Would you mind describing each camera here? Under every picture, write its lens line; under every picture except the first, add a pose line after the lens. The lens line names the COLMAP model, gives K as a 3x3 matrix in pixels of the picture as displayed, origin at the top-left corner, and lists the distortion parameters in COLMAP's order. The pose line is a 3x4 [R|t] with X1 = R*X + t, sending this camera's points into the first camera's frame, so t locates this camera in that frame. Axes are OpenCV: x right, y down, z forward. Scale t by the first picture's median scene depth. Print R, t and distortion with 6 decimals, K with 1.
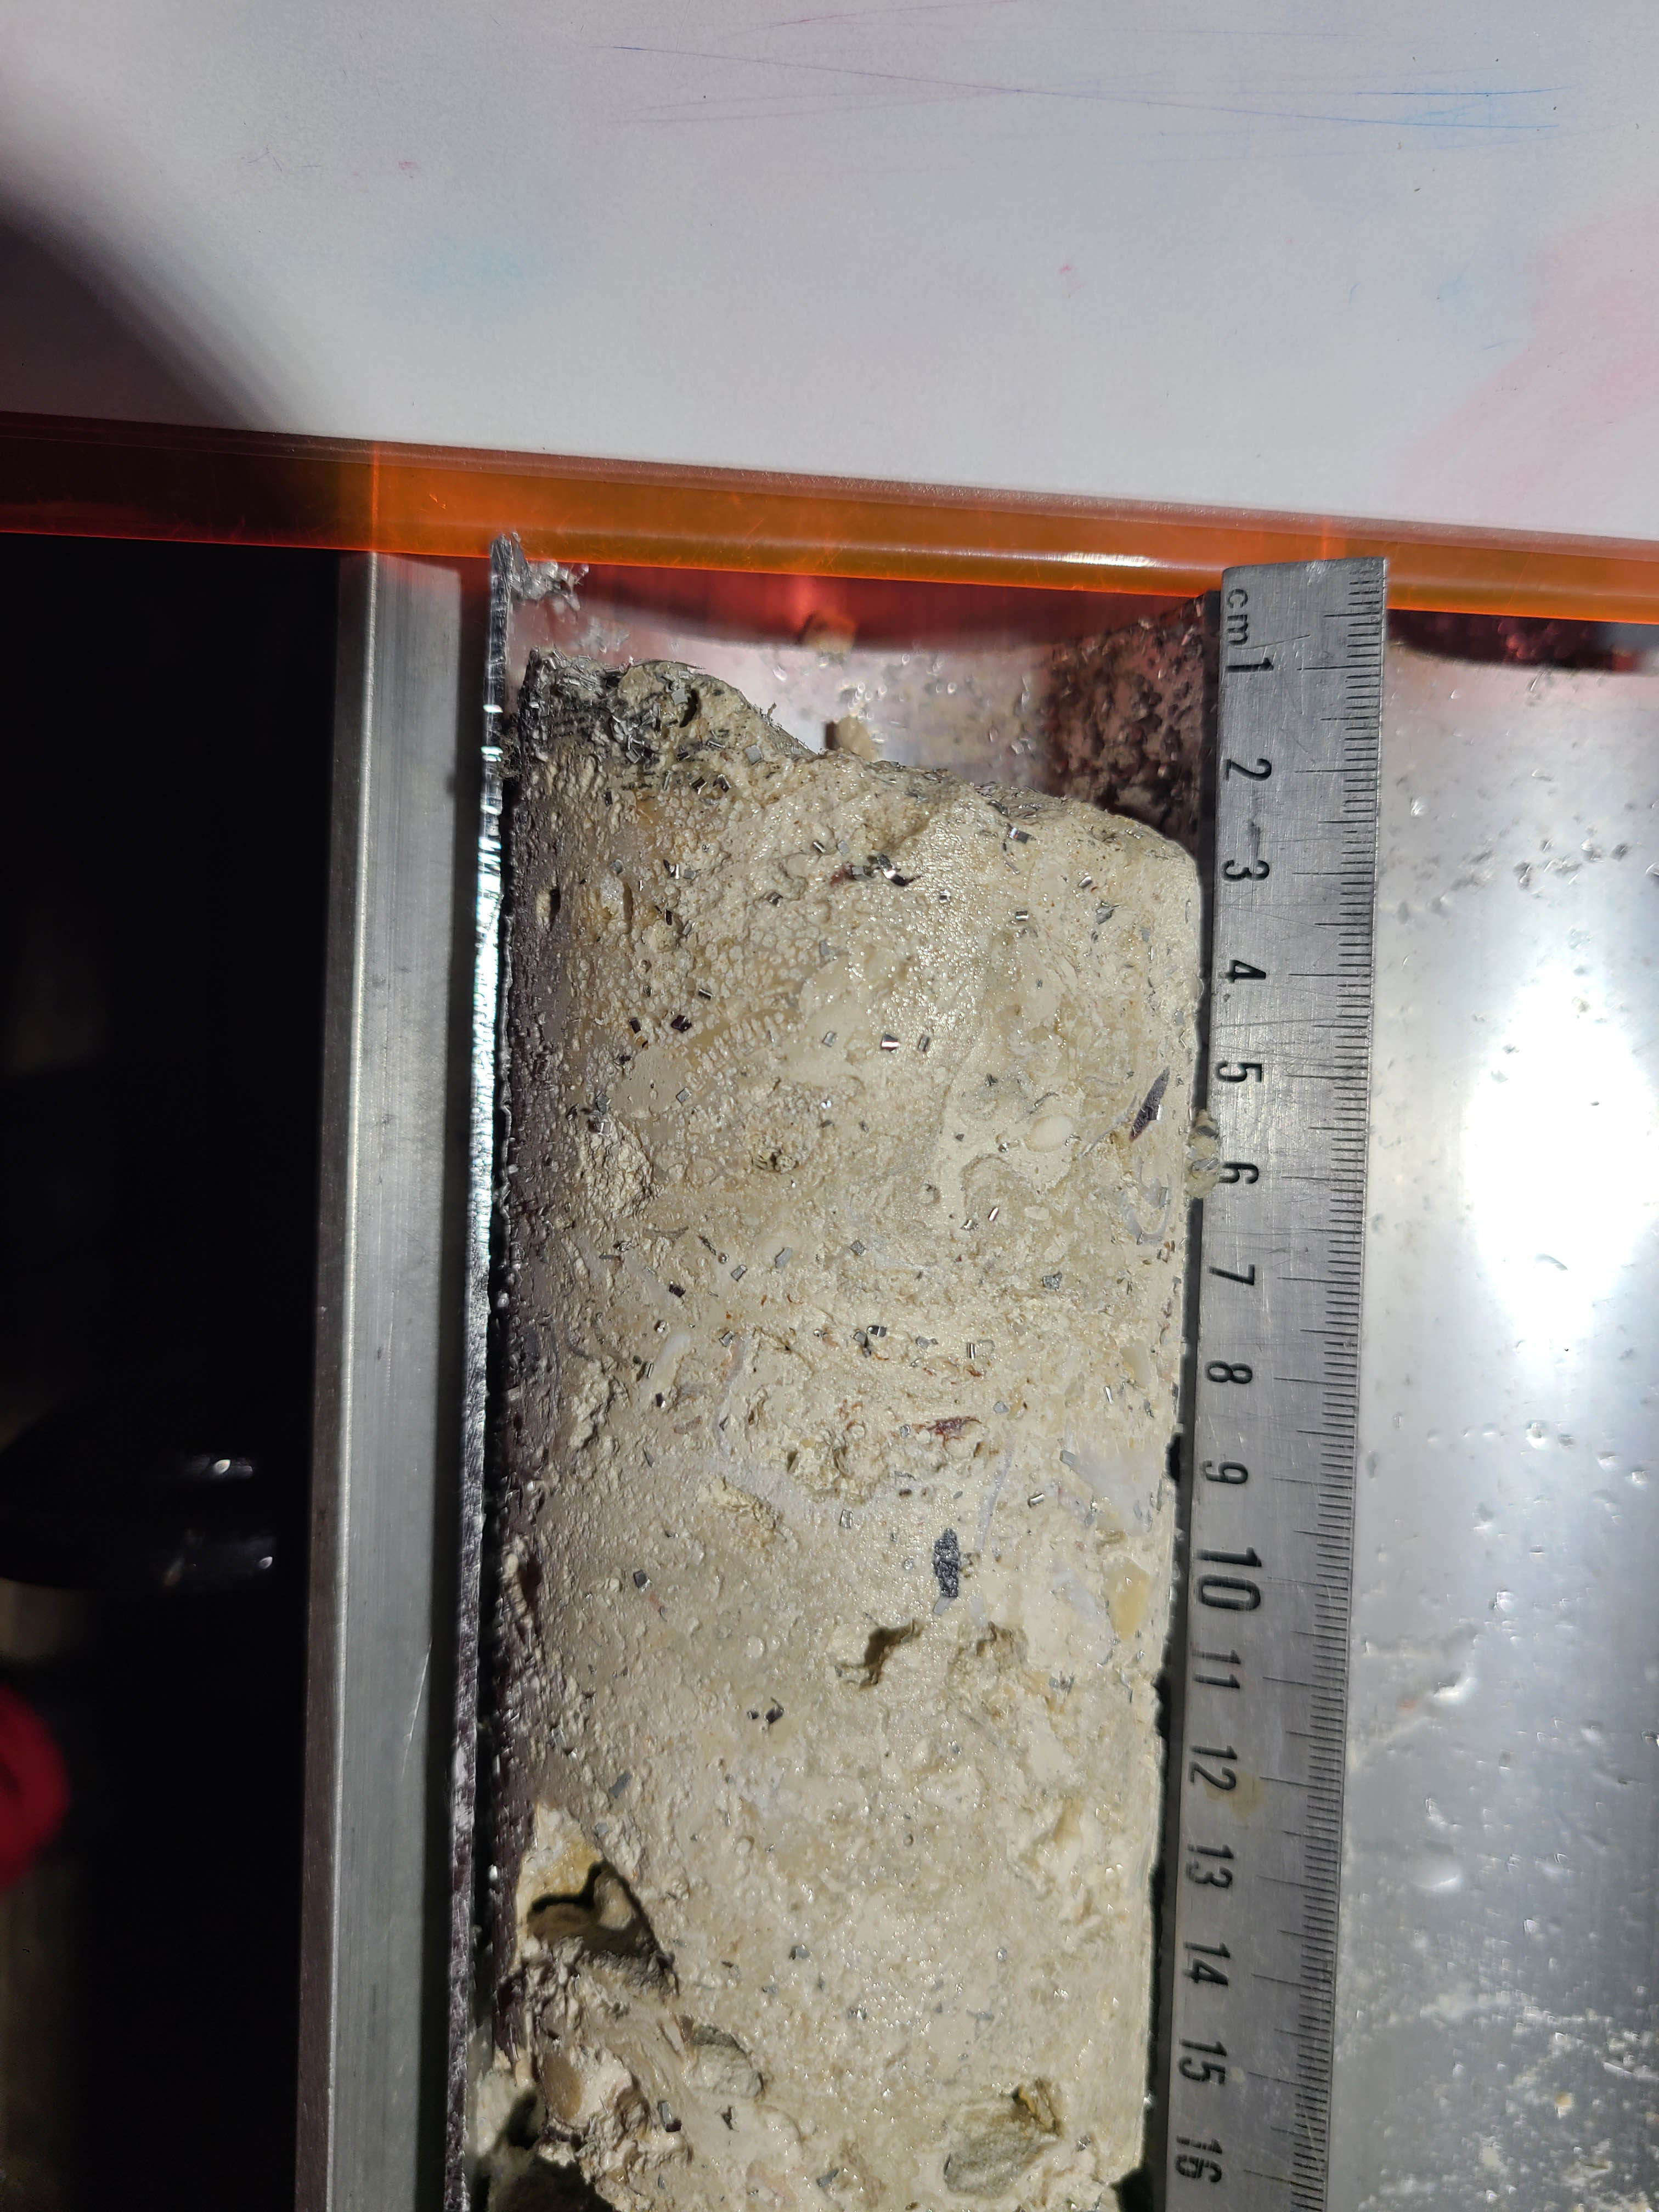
lens RADIAL K [[1662.6, 0, 822.6], [0, 1662.6, 1041.1], [0, 0, 1]] dist [0.000205, -0.000187]
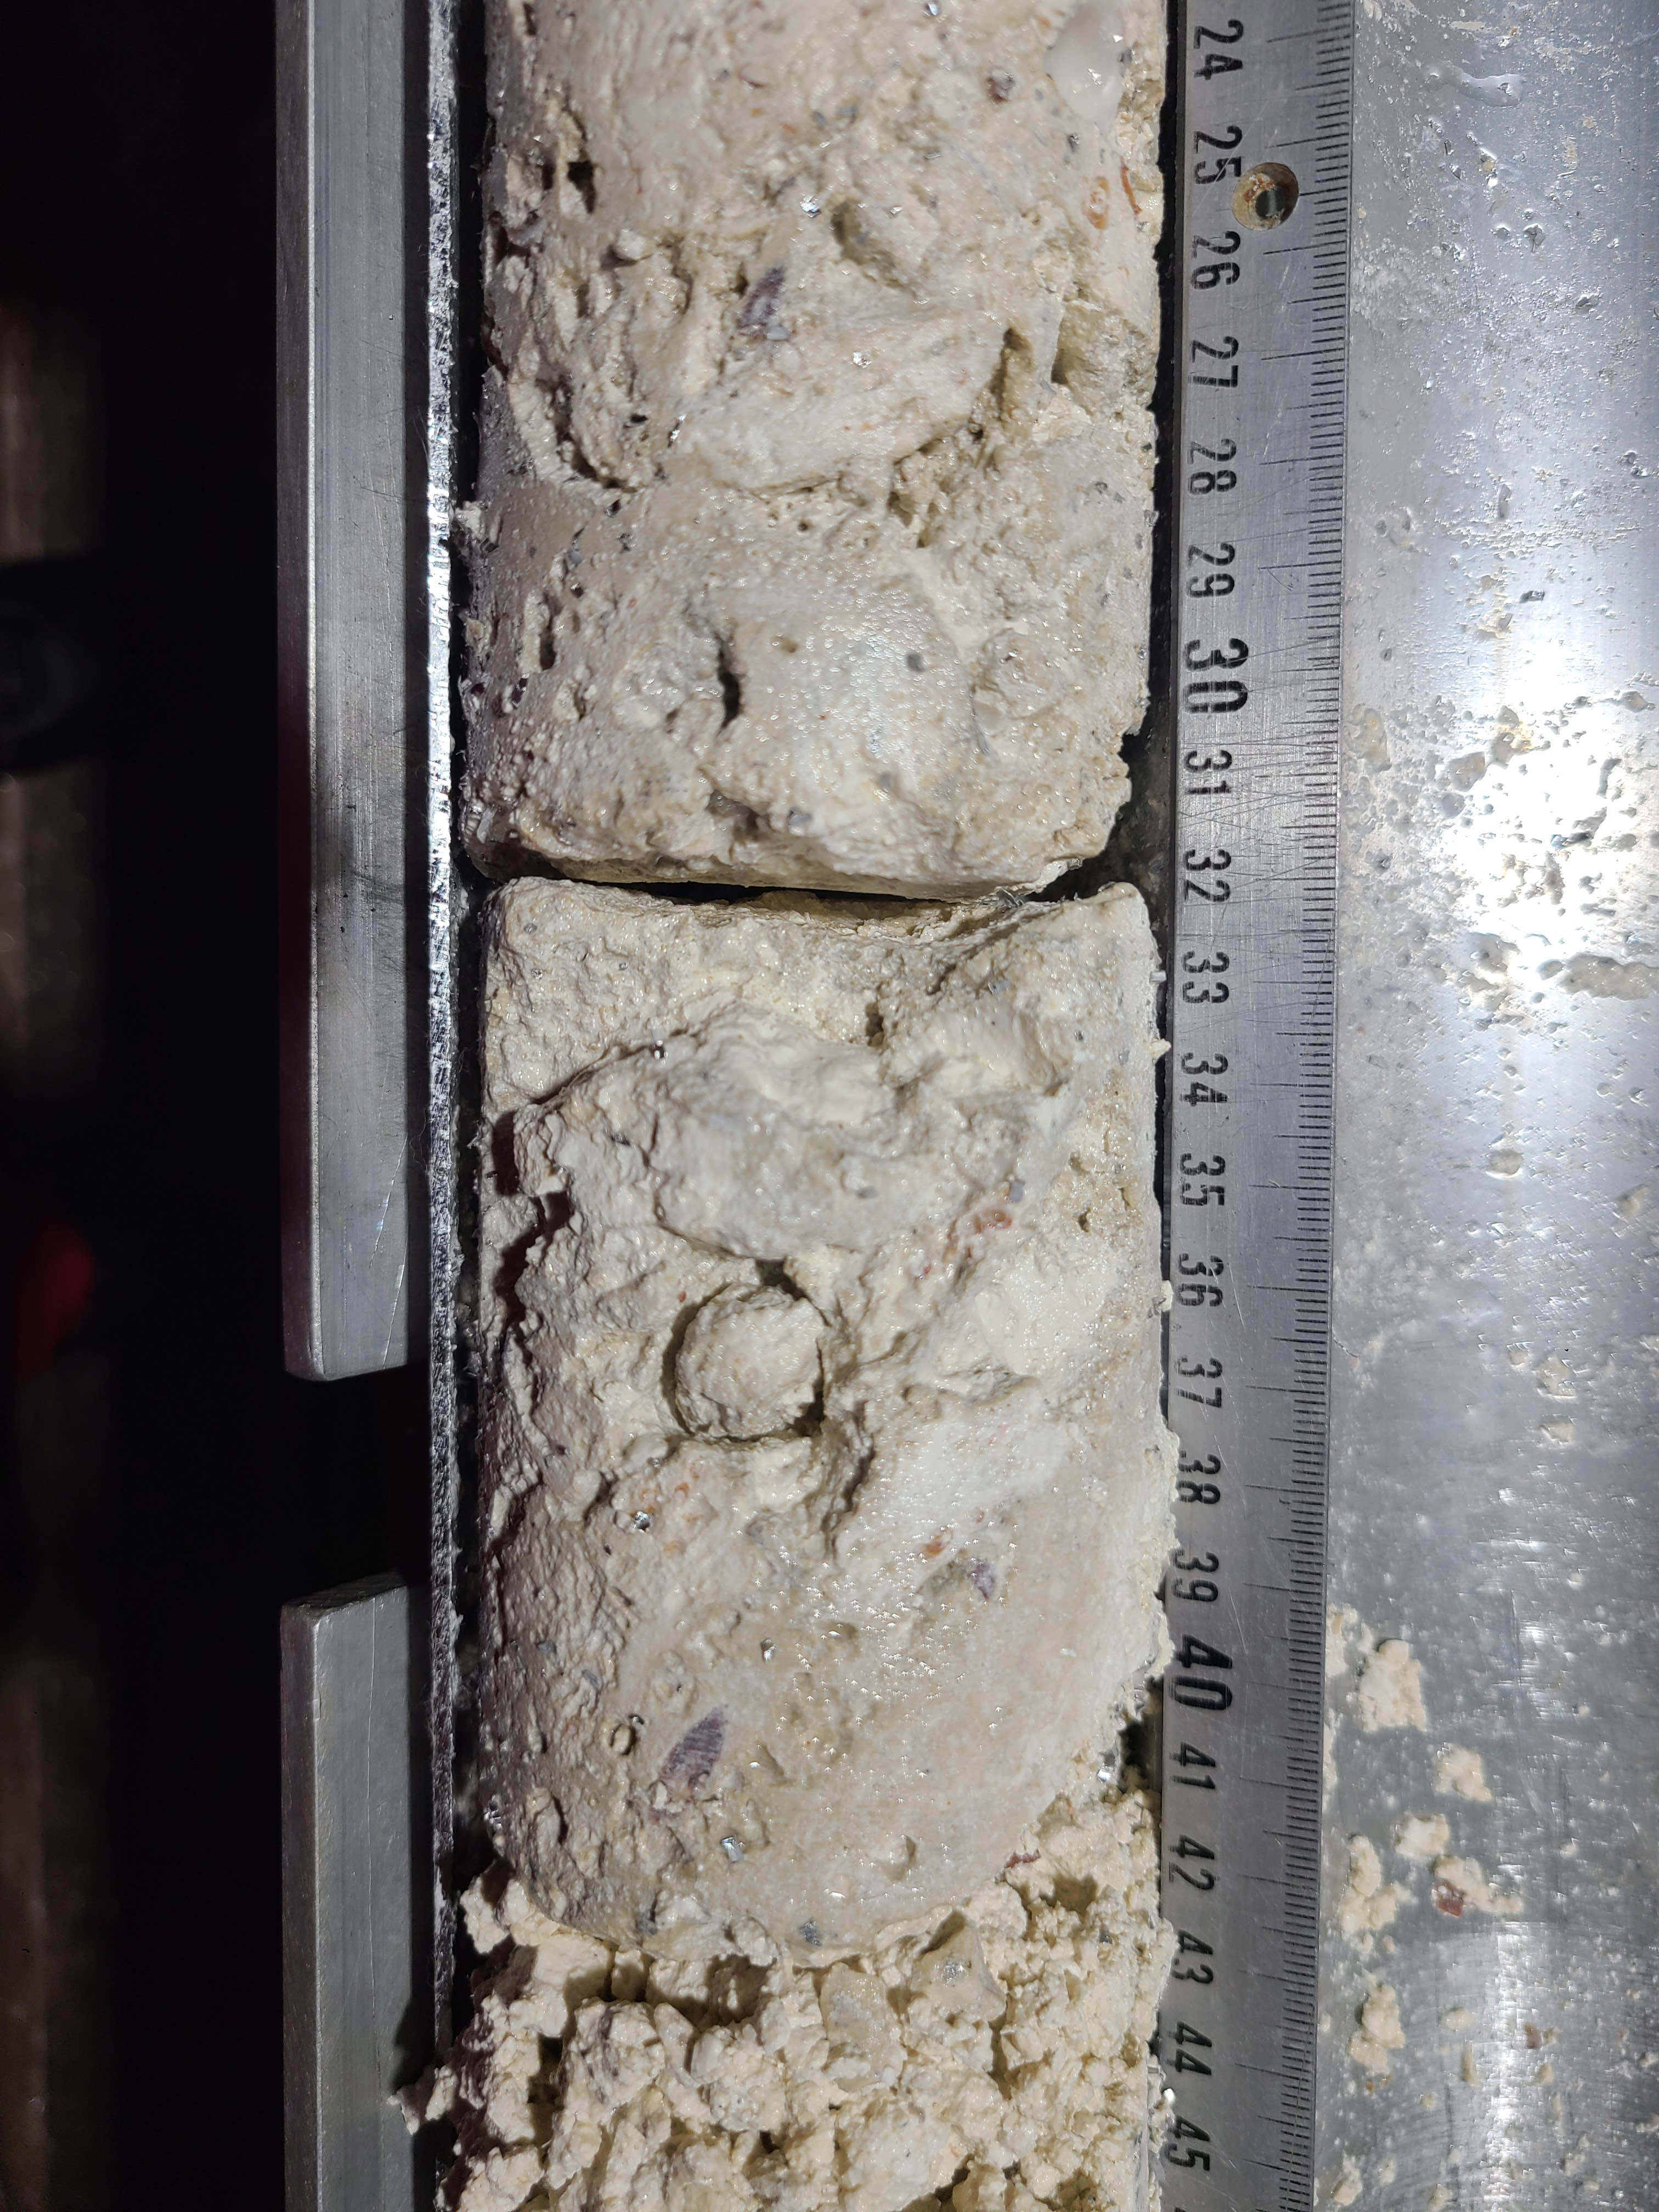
lens RADIAL K [[1679.5, 0, 829.5], [0, 1679.5, 1106.0], [0, 0, 1]] dist [-0.002760, -0.002386]
pose [[0.999309, -0.026223, 0.026331, -0.008720], [0.025699, 0.999469, 0.020053, 0.279290], [-0.026843, -0.019363, 0.999452, 0.006125]]
